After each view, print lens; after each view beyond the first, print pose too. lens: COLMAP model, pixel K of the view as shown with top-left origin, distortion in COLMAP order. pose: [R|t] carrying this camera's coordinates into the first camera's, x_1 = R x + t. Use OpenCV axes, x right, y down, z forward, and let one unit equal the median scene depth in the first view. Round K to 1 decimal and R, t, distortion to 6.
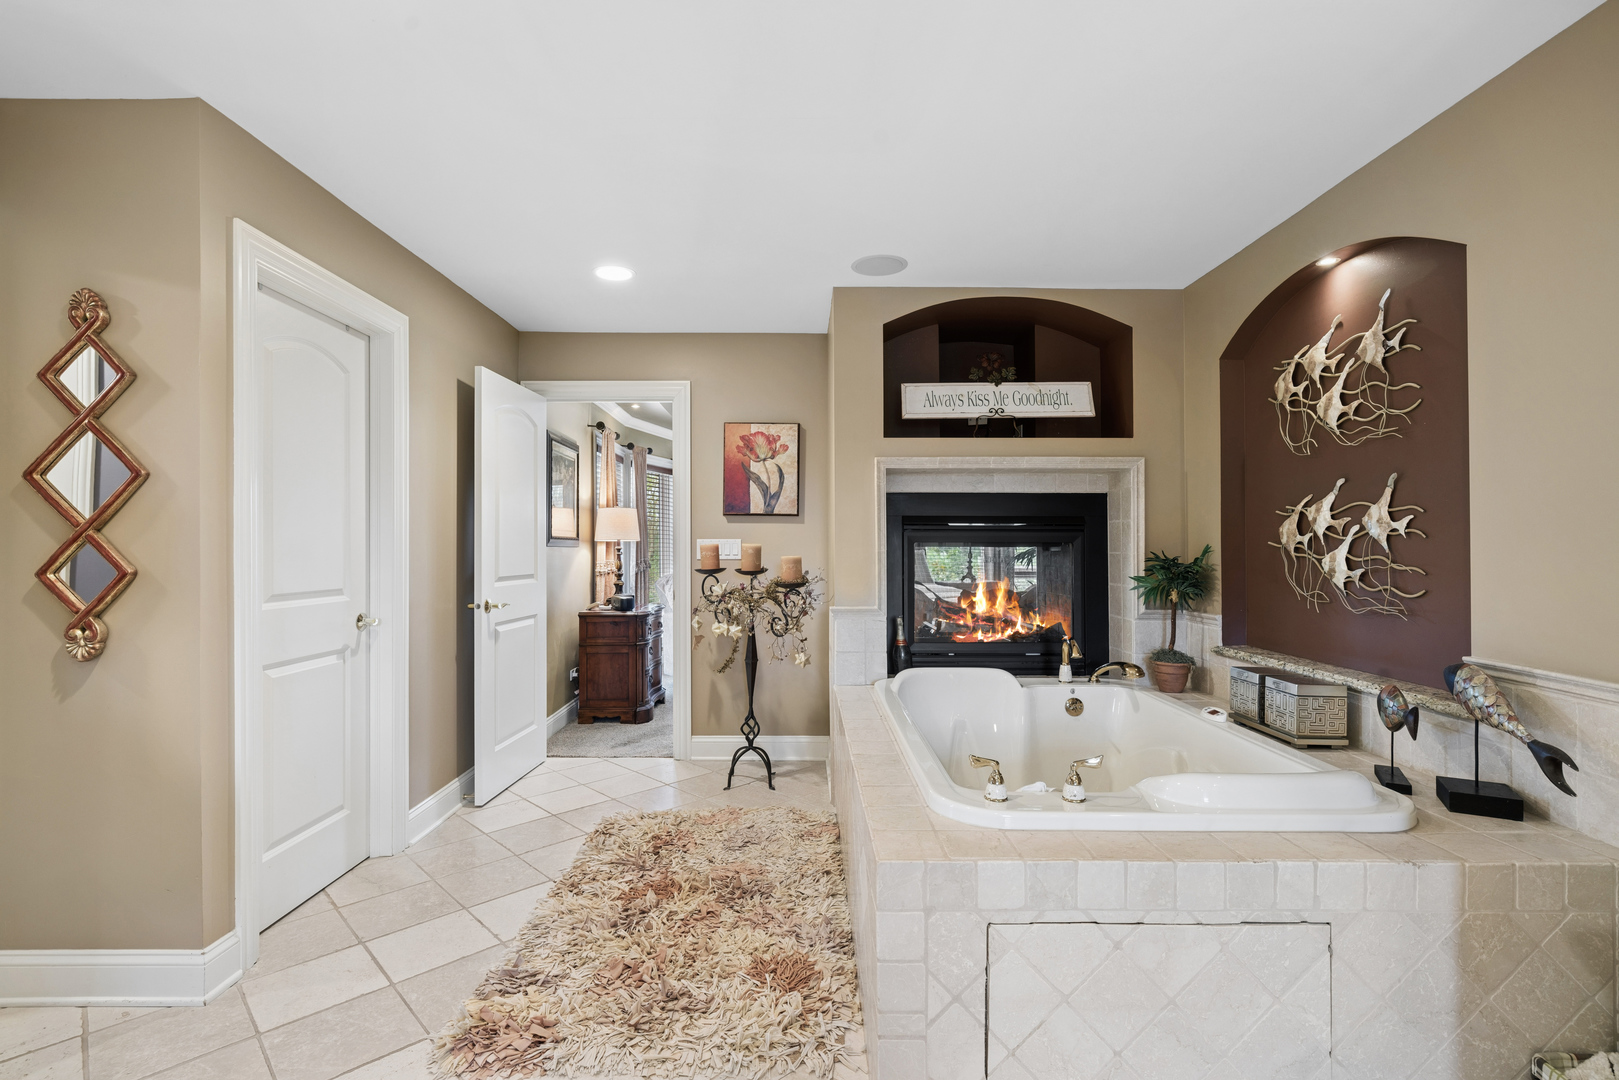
lens RADIAL K [[771.7, 0, 810.7], [0, 771.7, 538.9], [0, 0, 1]] dist [-0.001394, -0.000090]
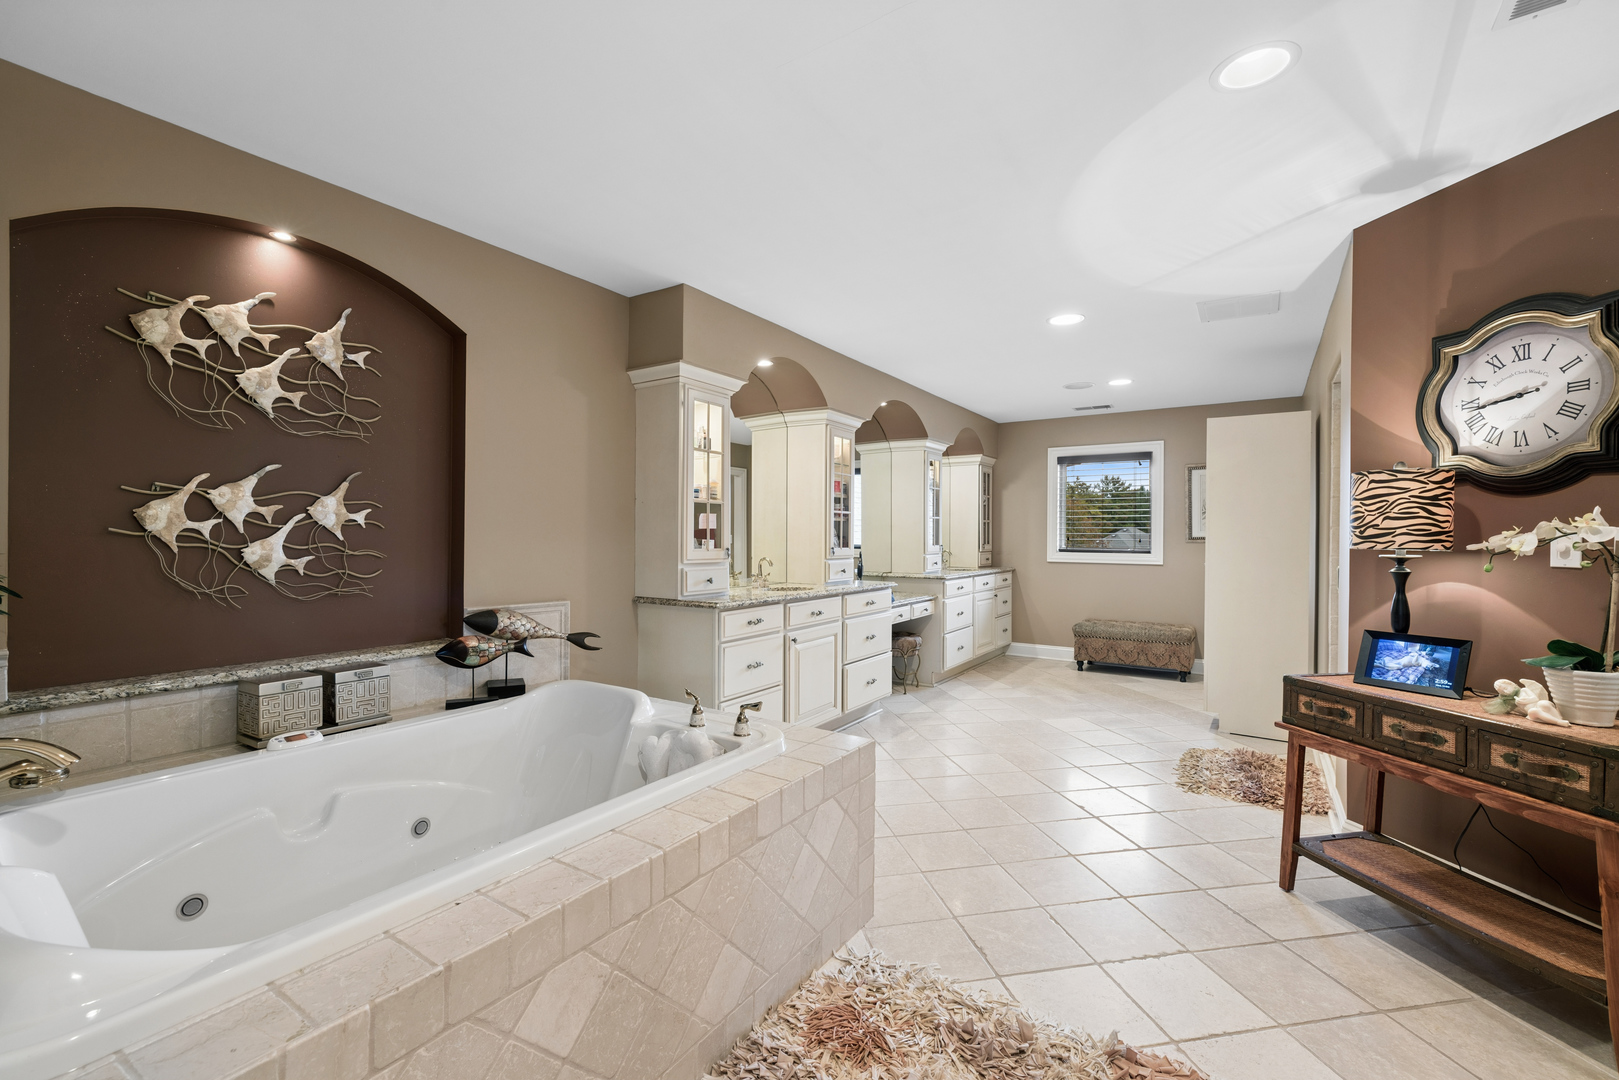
lens RADIAL K [[681.4, 0, 812.0], [0, 681.4, 545.8], [0, 0, 1]] dist [0.000729, 0.000020]
pose [[-0.834554, -0.009523, 0.550844, -0.333692], [-0.007856, 0.999955, 0.005384, 0.013295], [-0.550871, 0.000166, -0.834591, 1.312255]]
